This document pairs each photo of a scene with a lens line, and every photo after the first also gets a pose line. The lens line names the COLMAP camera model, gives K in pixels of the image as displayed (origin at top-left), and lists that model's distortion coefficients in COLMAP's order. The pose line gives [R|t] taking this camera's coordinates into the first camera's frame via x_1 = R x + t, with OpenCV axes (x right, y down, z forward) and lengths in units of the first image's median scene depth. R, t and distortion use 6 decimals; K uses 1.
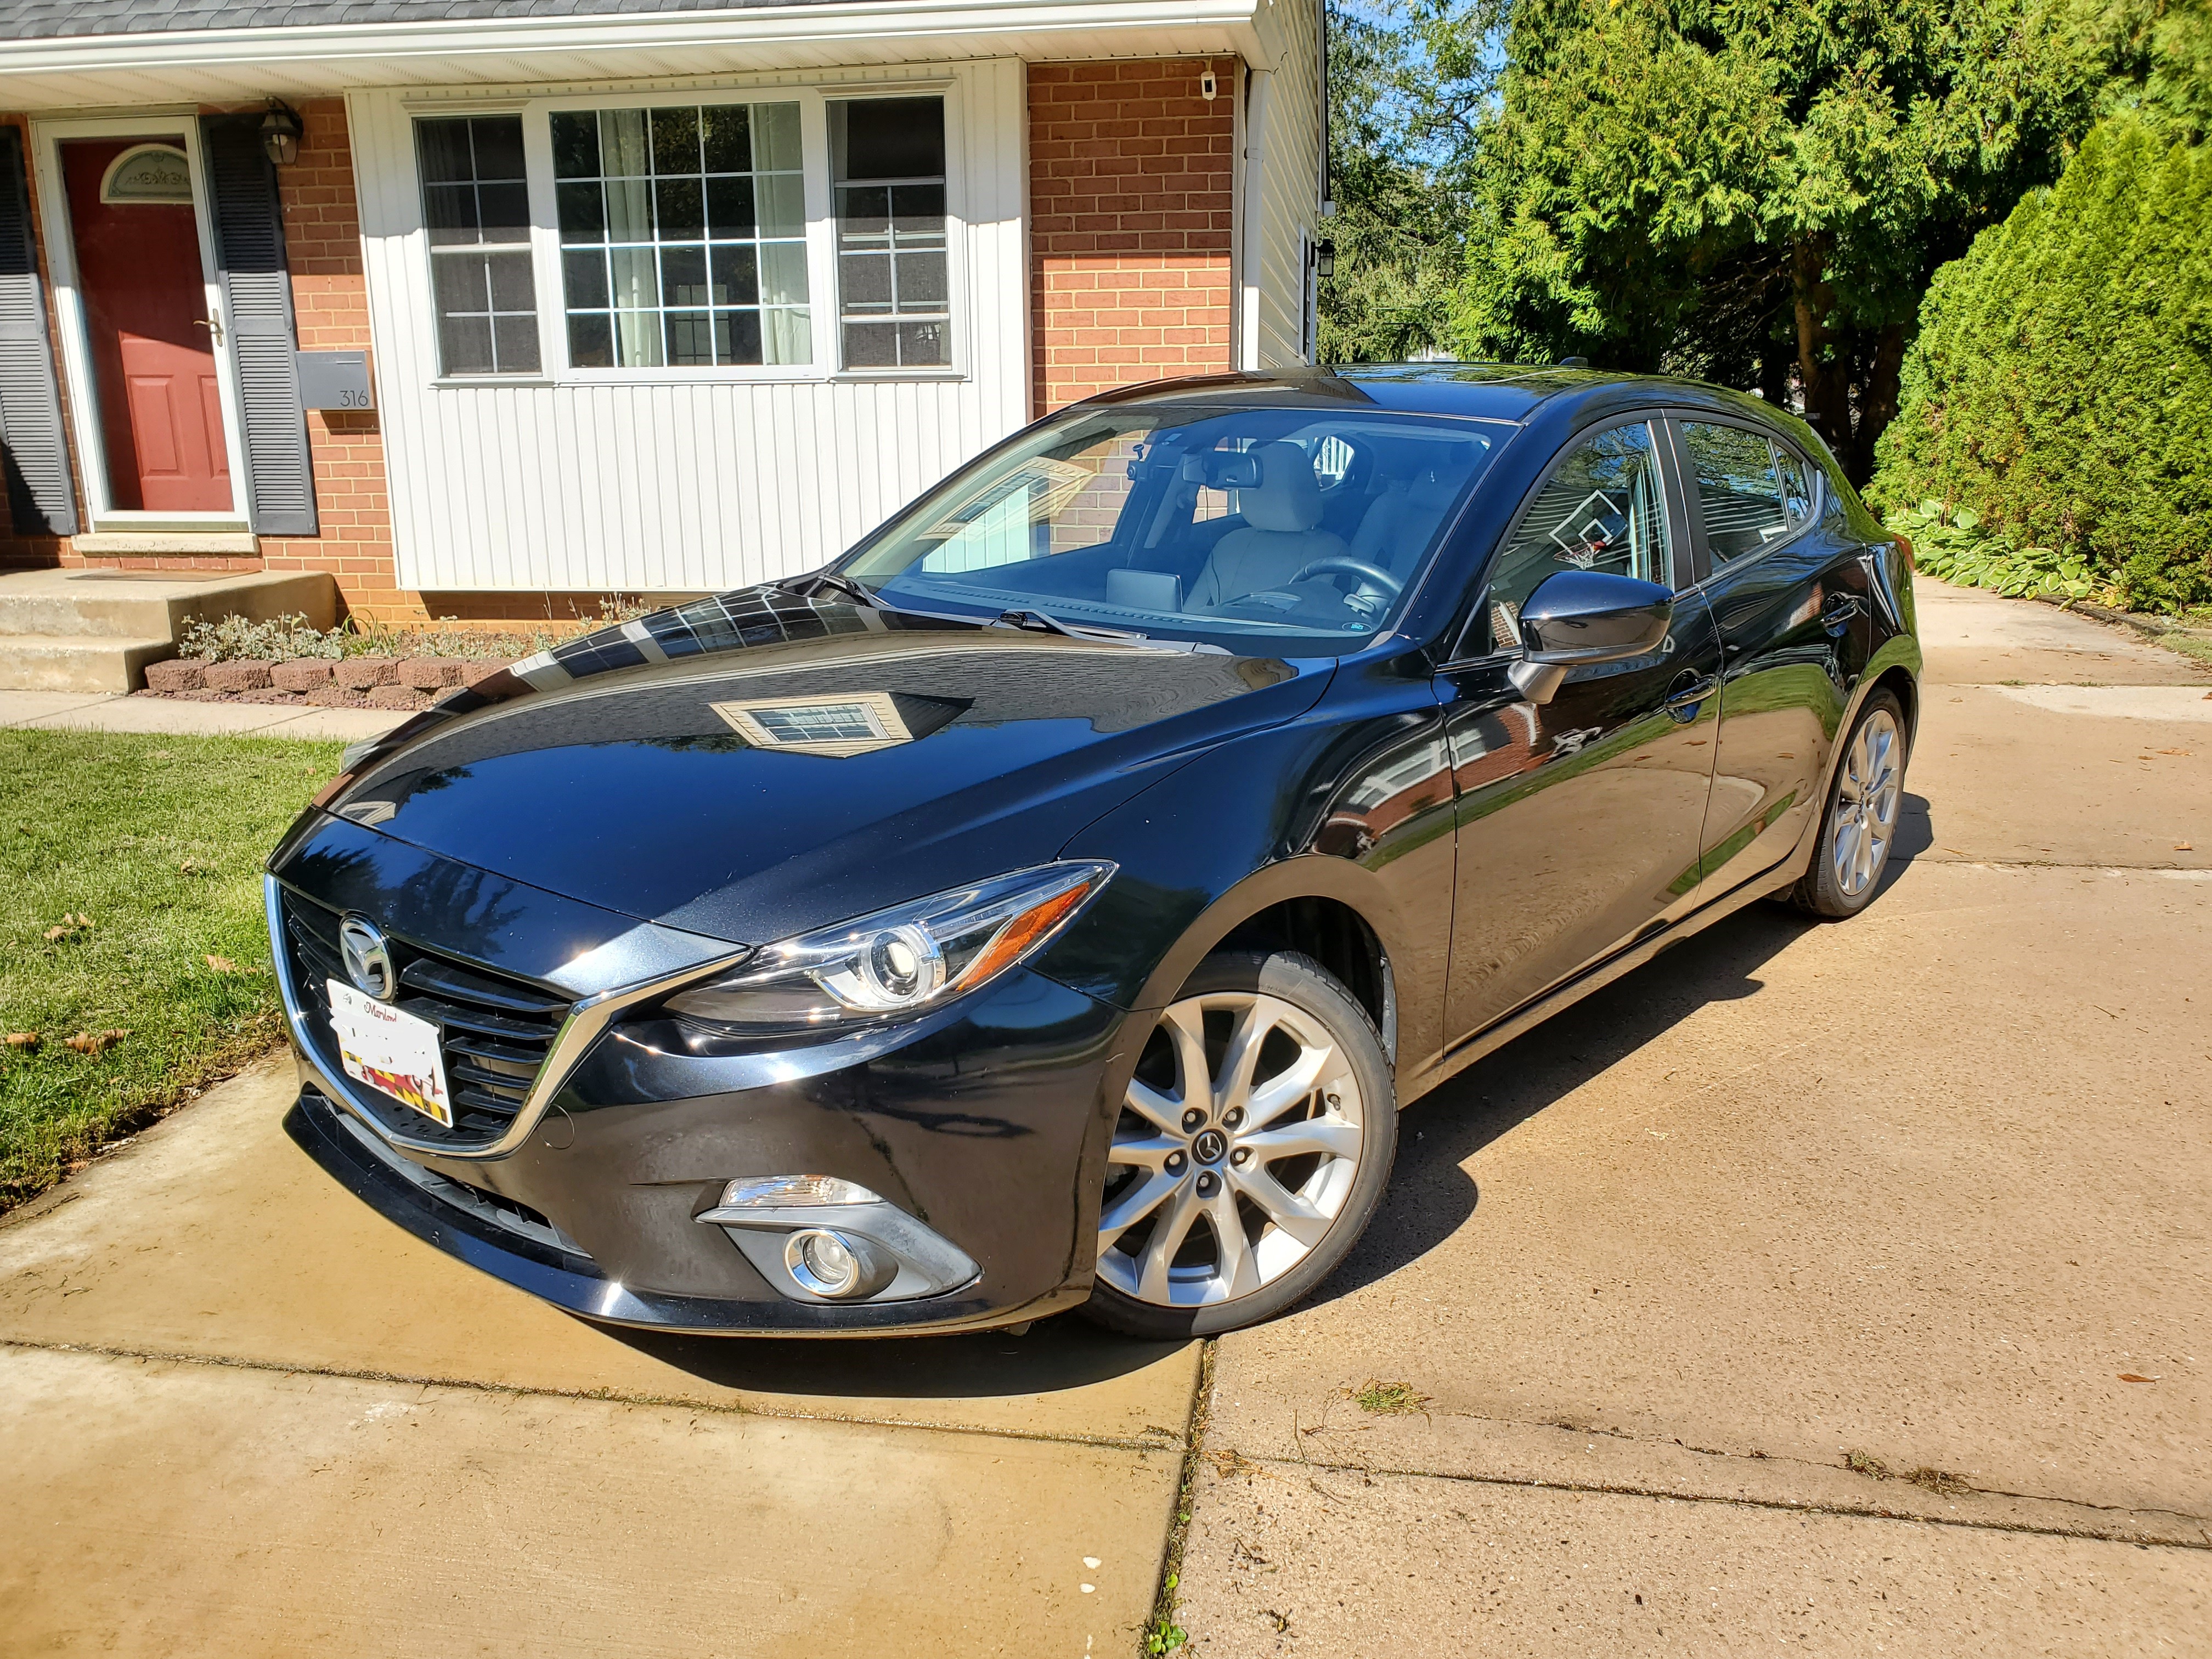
lens RADIAL K [[1710.2, 0, 1100.8], [0, 1710.2, 841.3], [0, 0, 1]] dist [0.008426, 0.014556]
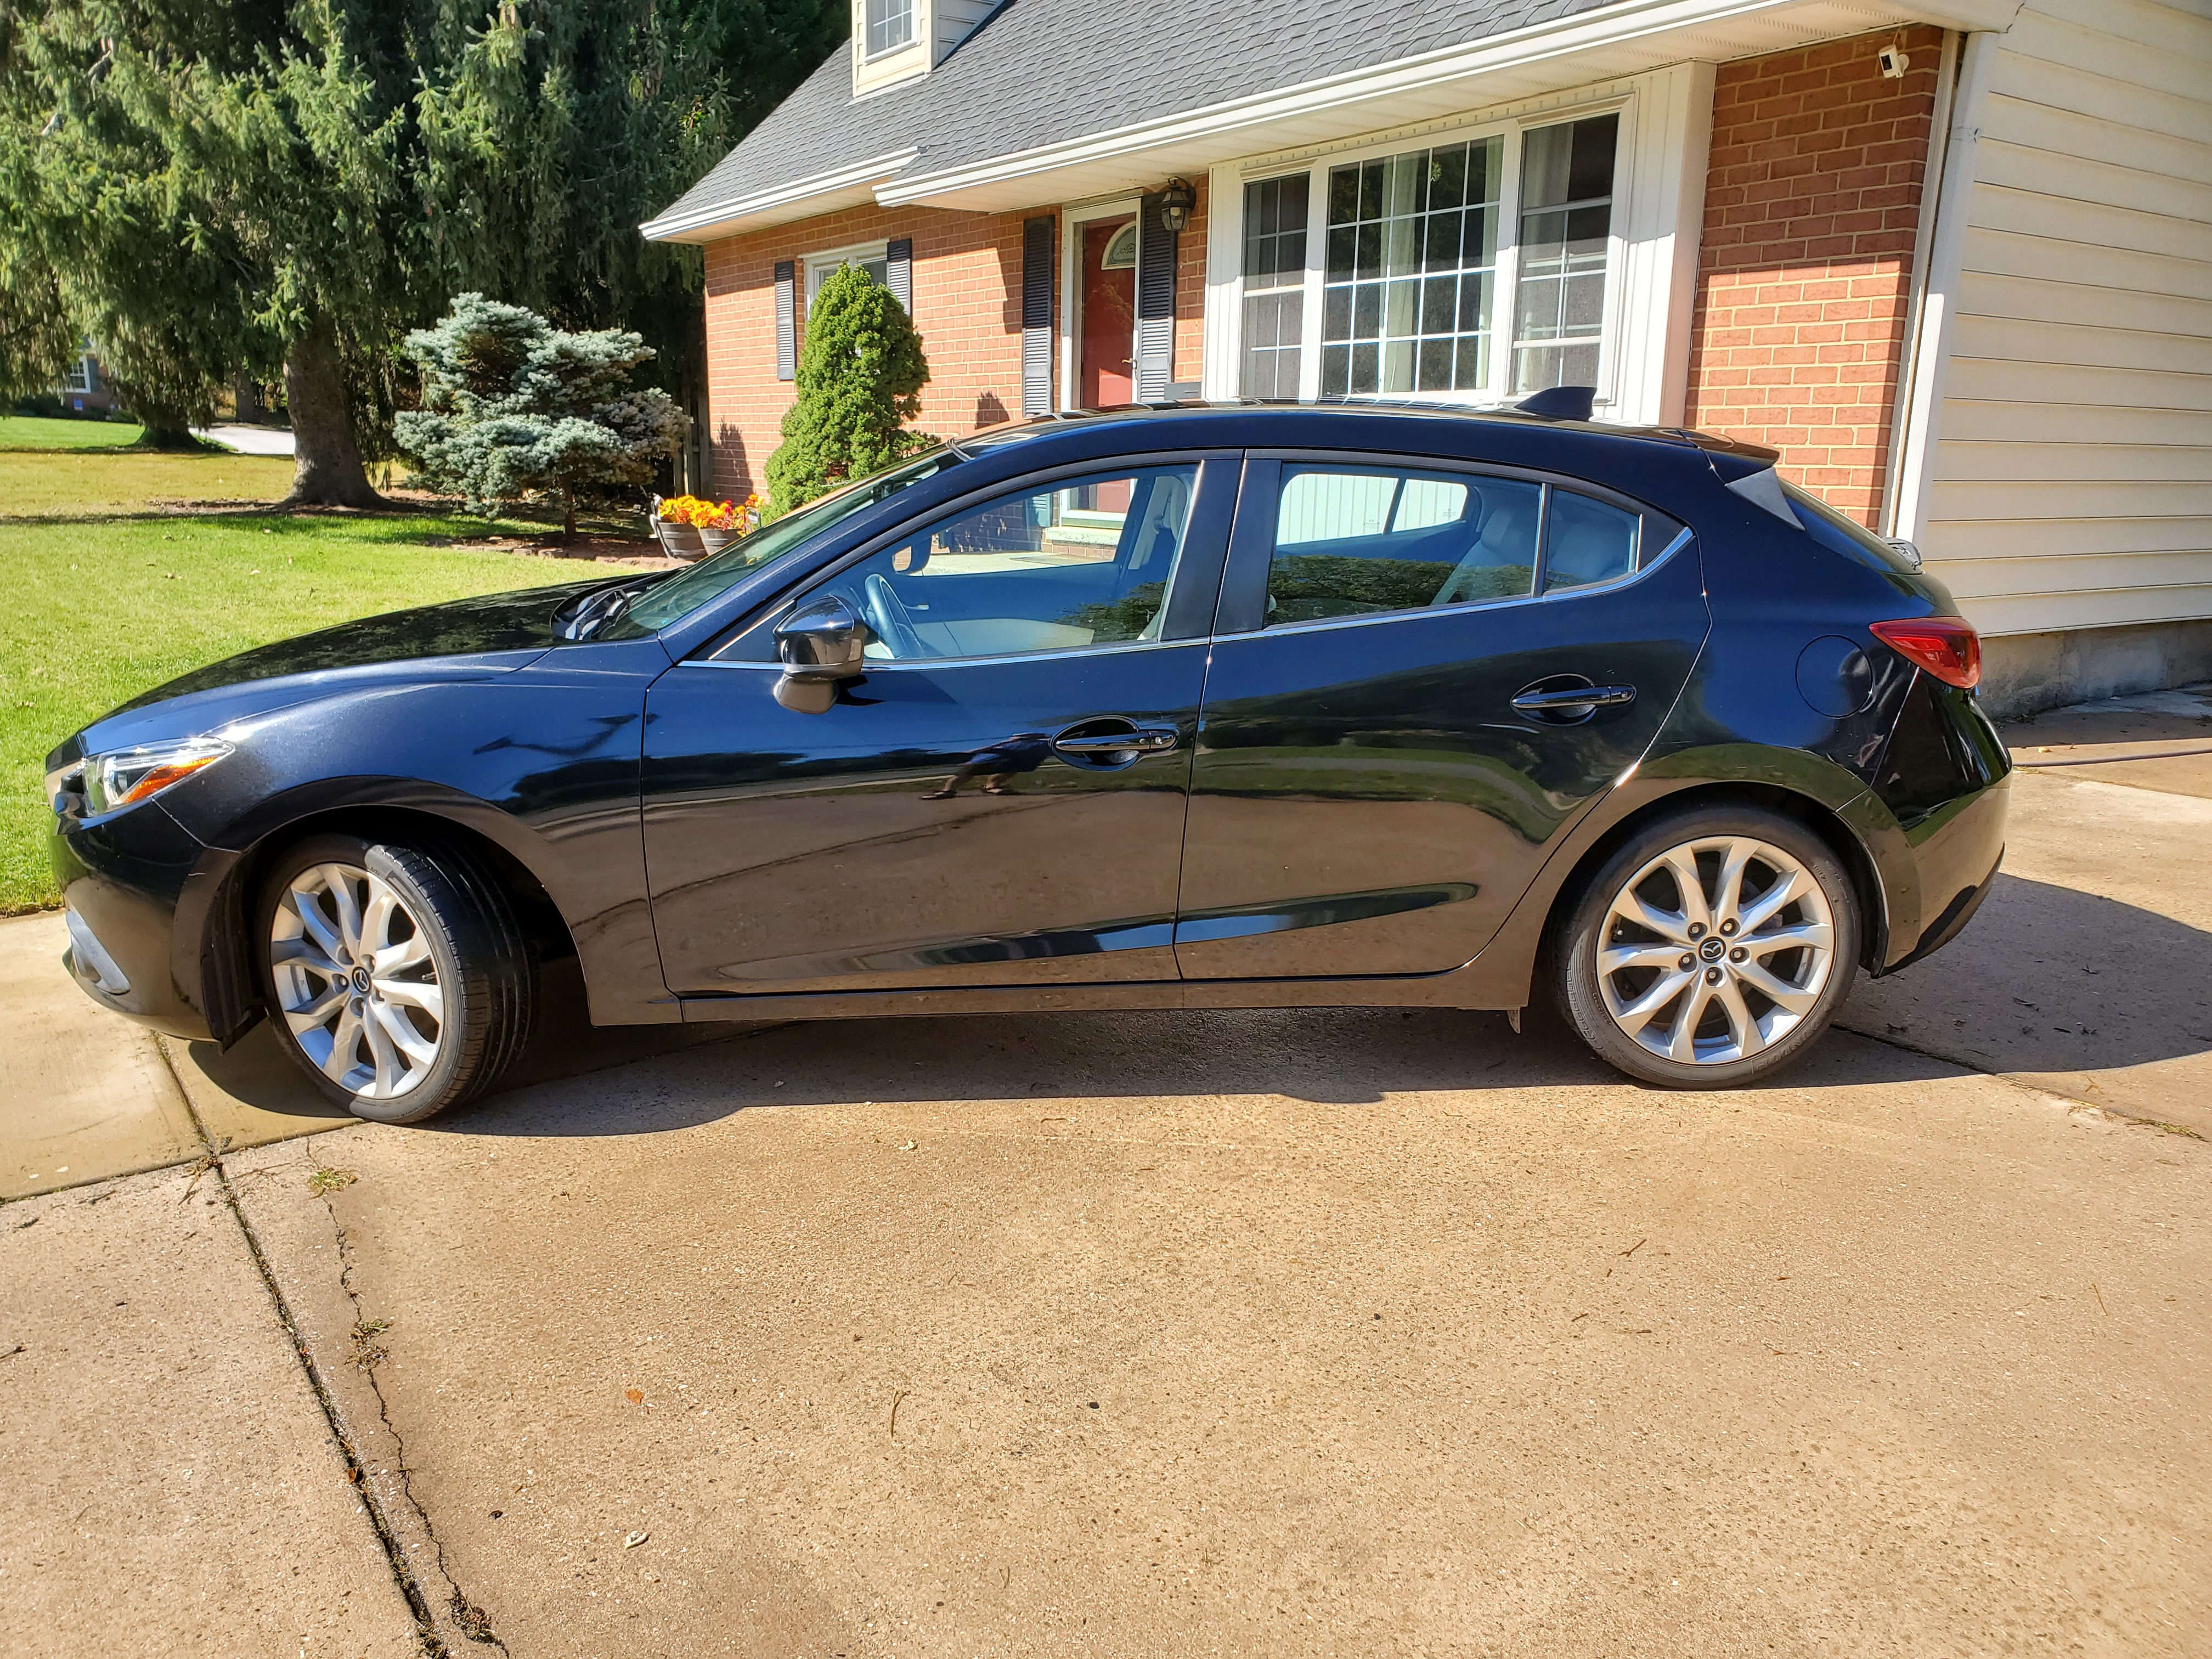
lens RADIAL K [[1710.2, 0, 1100.5], [0, 1710.2, 841.4], [0, 0, 1]] dist [0.008426, 0.014556]
pose [[0.693216, 0.179424, -0.698039, 0.443086], [-0.187335, 0.980084, 0.065881, -0.039337], [0.695958, 0.085097, 0.713023, 0.136546]]
